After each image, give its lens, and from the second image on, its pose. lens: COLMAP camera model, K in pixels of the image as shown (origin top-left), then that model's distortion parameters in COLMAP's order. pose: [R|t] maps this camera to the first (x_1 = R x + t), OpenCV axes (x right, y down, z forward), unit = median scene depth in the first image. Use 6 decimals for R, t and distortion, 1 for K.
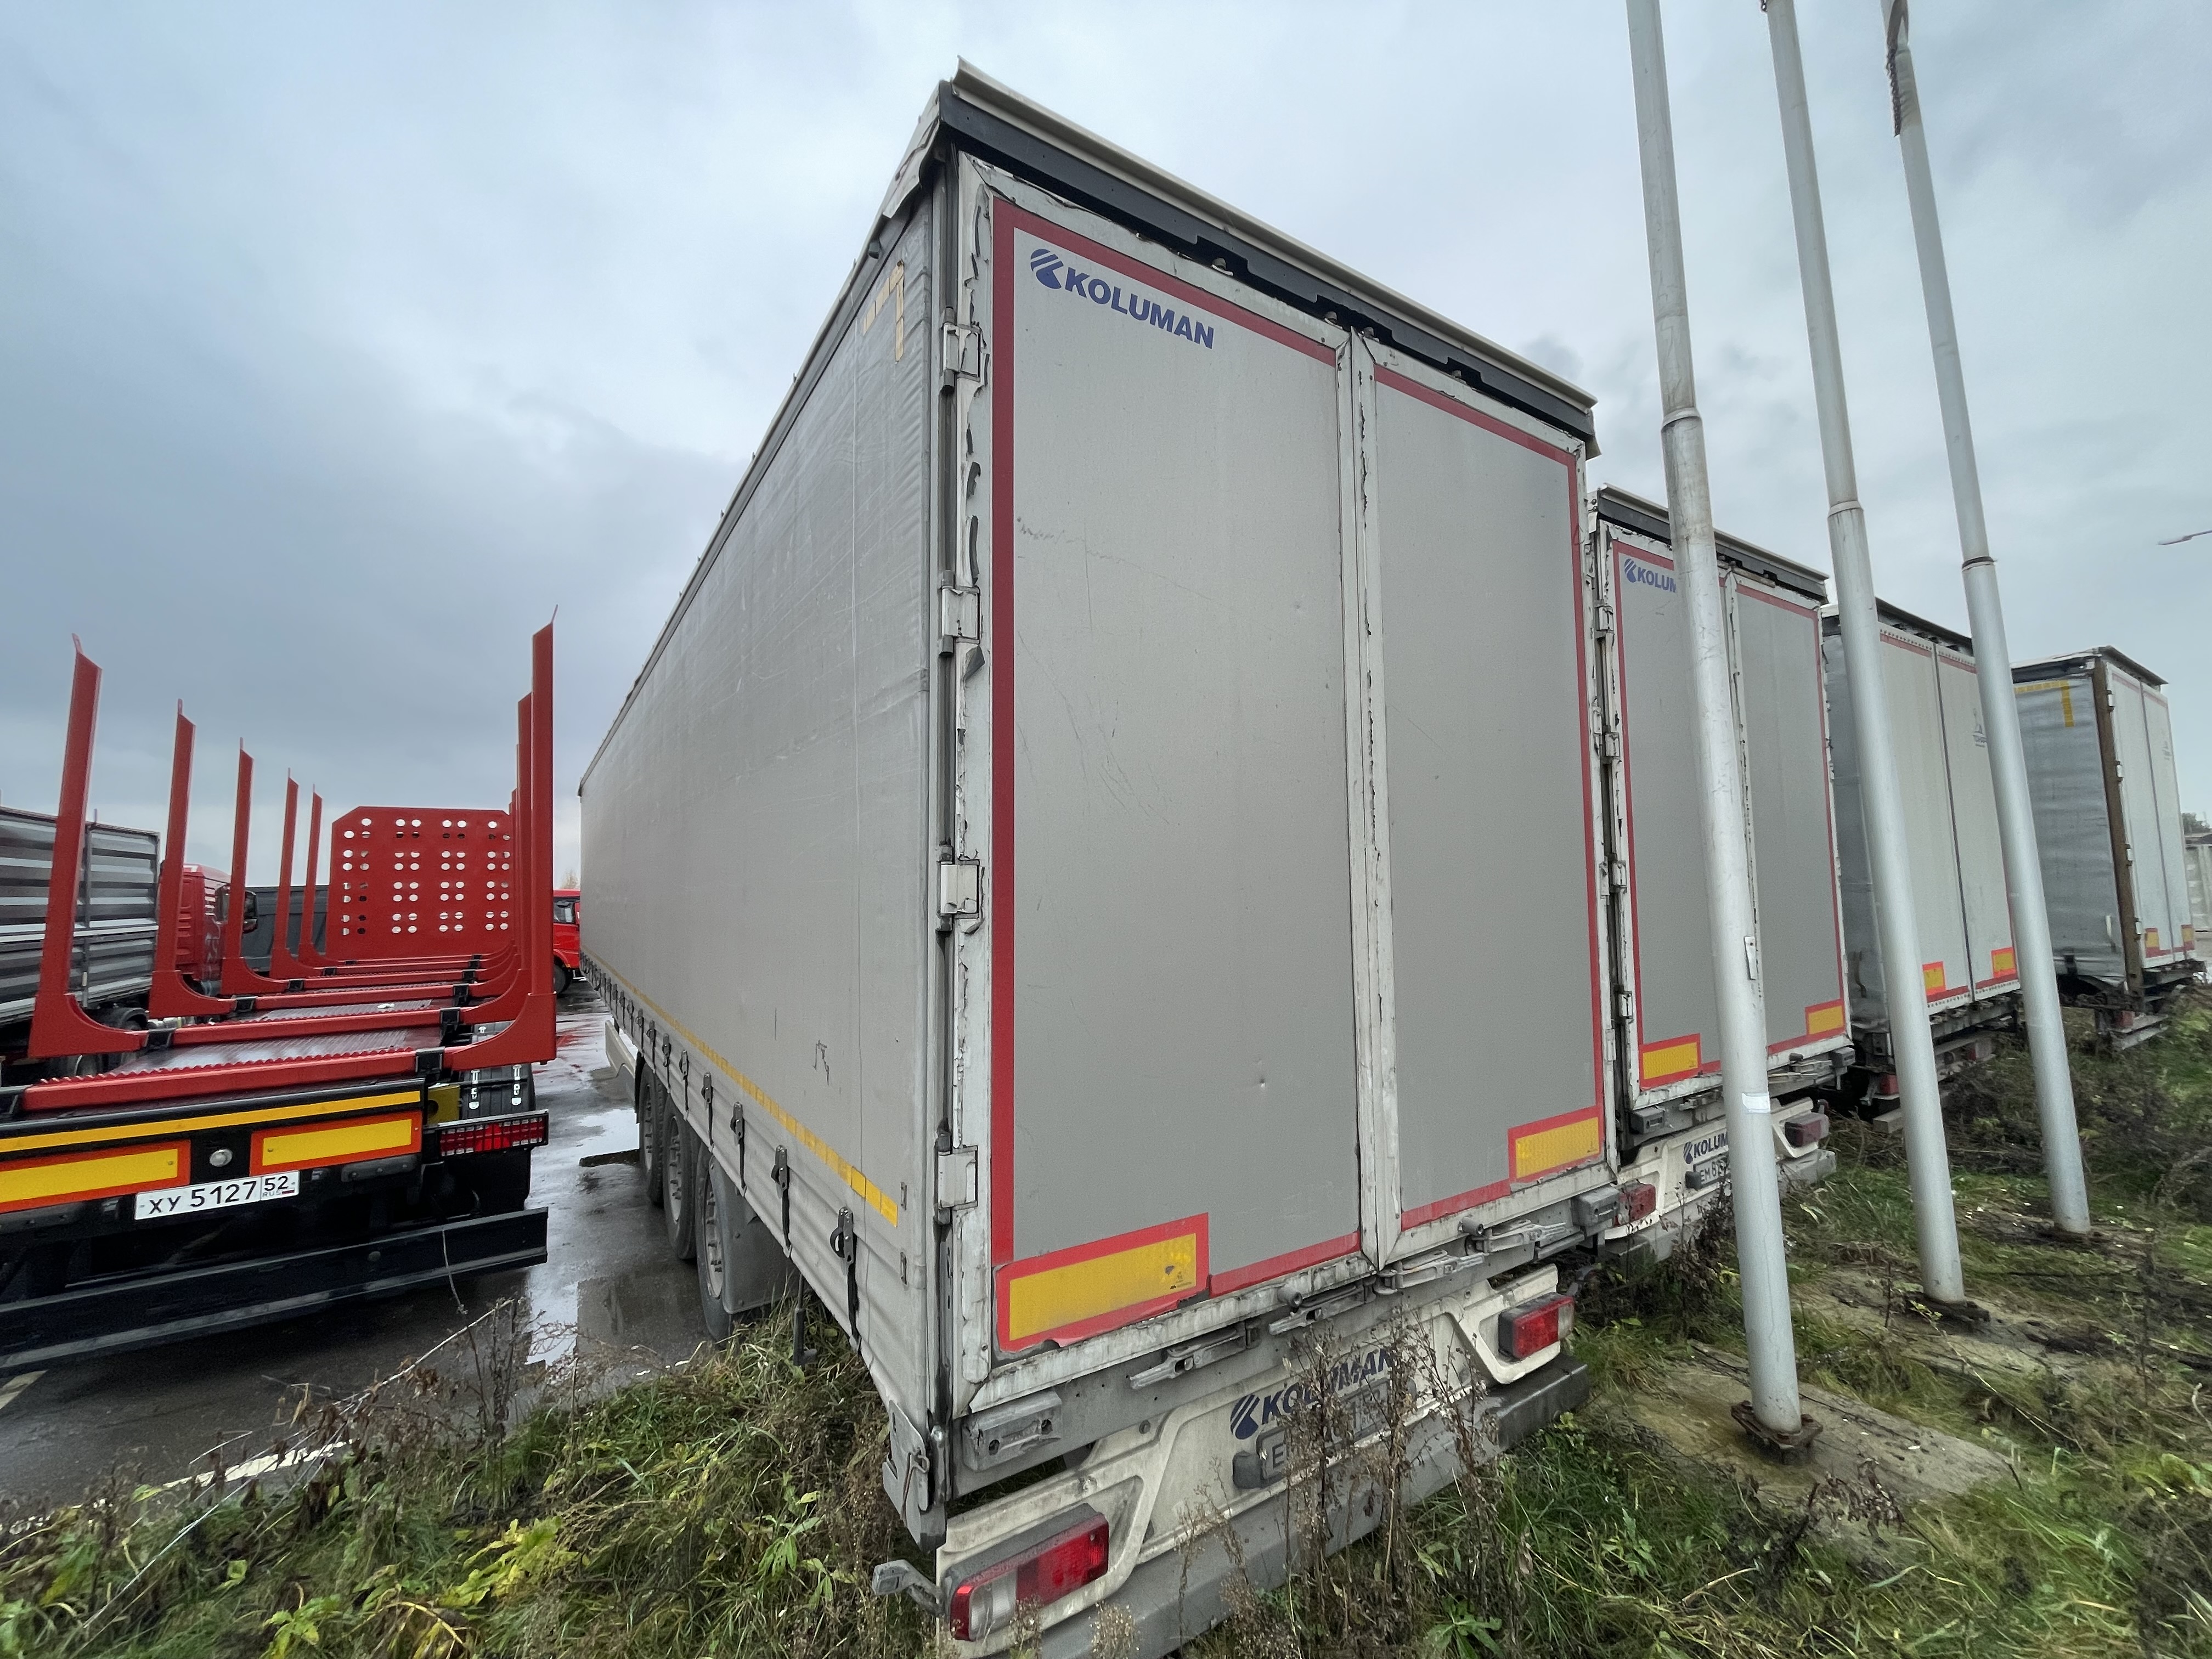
lens RADIAL K [[890.7, 0, 1102.7], [0, 890.7, 826.1], [0, 0, 1]] dist [-0.003537, -0.000143]
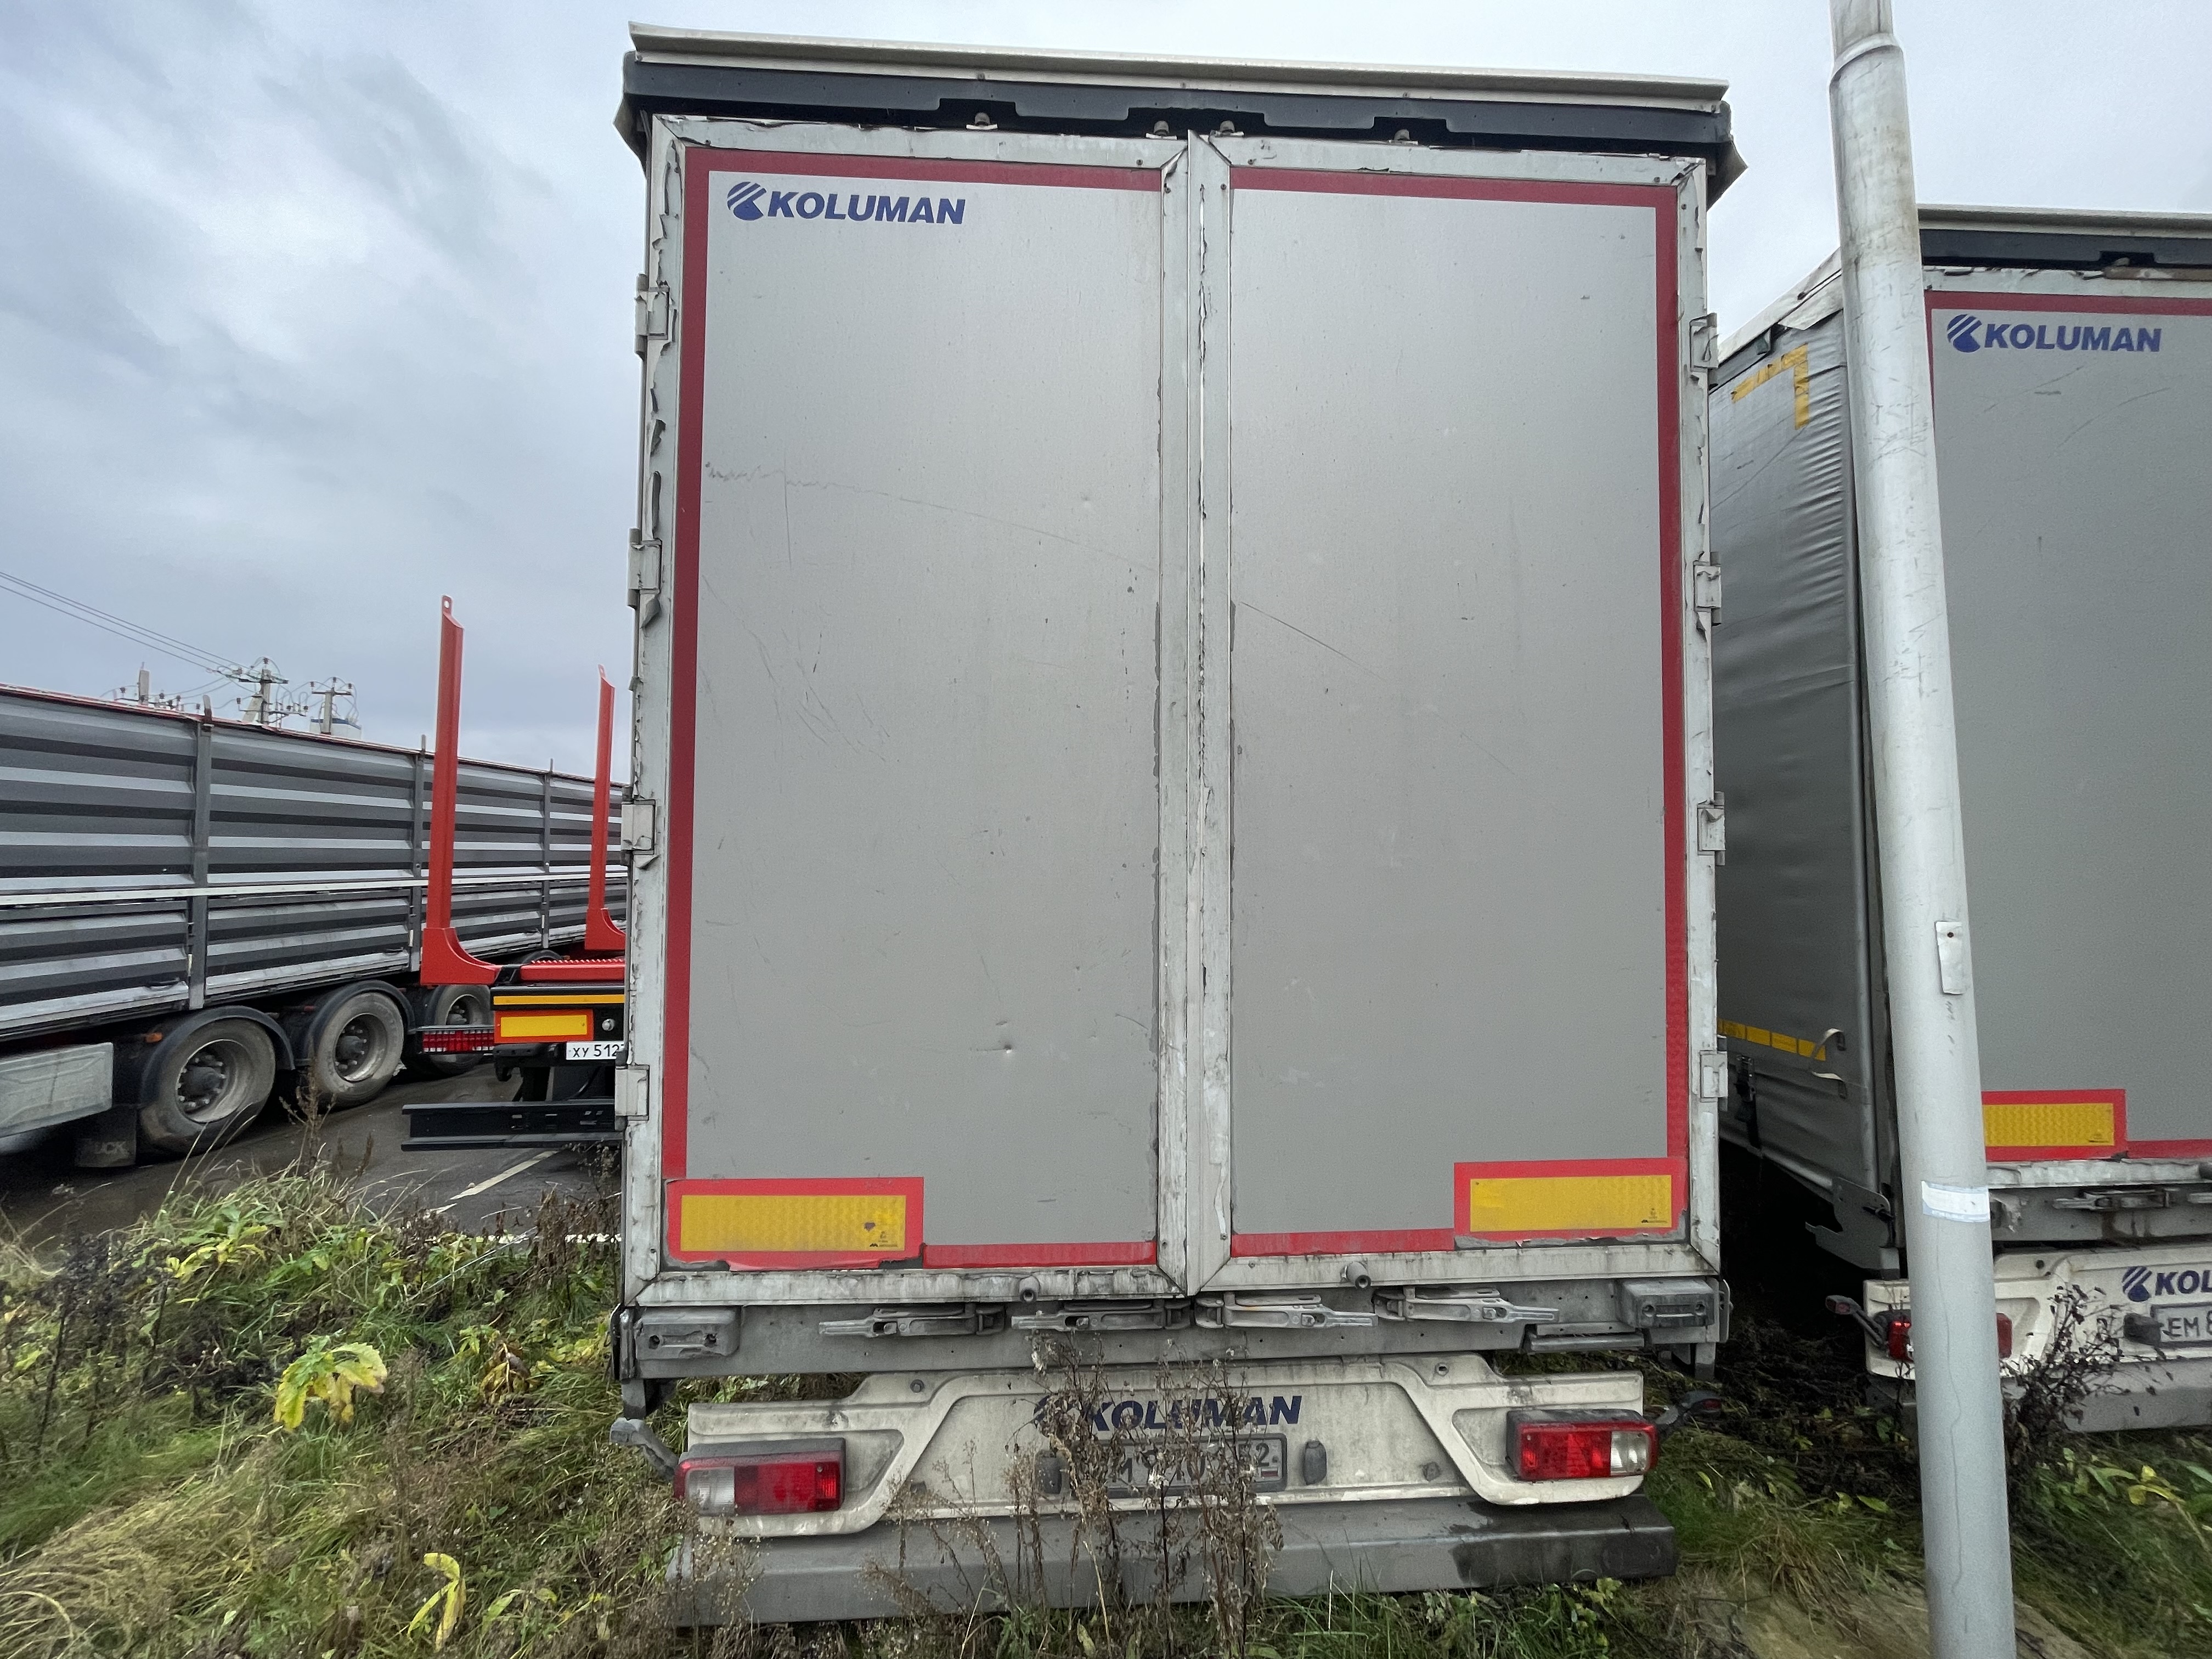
lens RADIAL K [[890.7, 0, 1106.8], [0, 890.7, 825.9], [0, 0, 1]] dist [-0.003537, -0.000143]
pose [[0.869471, -0.001876, -0.493981, 0.621615], [0.022745, 0.999084, 0.036239, 0.031207], [0.493460, -0.042745, 0.868717, 0.250886]]
